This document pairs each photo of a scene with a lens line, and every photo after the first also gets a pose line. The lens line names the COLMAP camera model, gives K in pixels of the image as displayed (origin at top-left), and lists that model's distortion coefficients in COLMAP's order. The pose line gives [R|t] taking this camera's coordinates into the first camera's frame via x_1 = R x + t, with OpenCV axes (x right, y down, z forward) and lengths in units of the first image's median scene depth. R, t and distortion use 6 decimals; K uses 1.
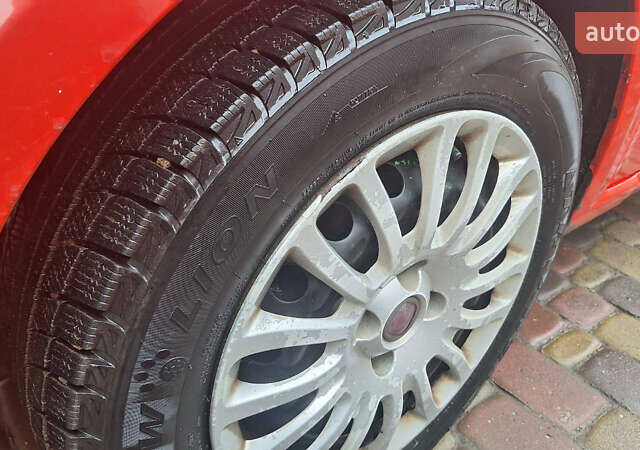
lens RADIAL K [[537.1, 0, 325.7], [0, 537.1, 219.0], [0, 0, 1]] dist [0.065206, -0.111255]
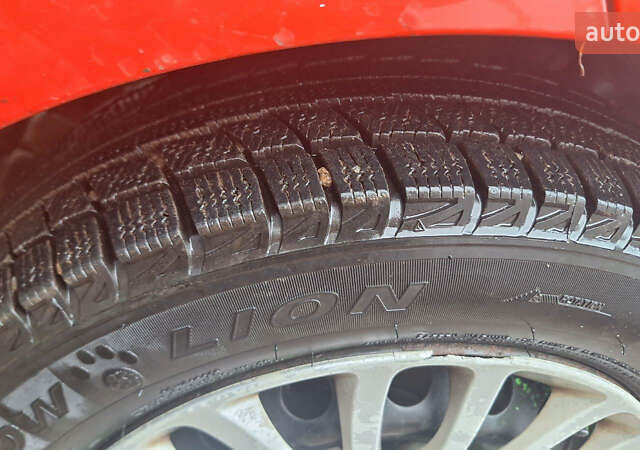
lens RADIAL K [[537.1, 0, 317.4], [0, 537.1, 223.7], [0, 0, 1]] dist [0.065206, -0.111255]
pose [[0.698202, 0.702865, -0.135995, -0.156251], [-0.714797, 0.694976, -0.077930, 0.003106], [0.039739, 0.151619, 0.987640, 0.279924]]
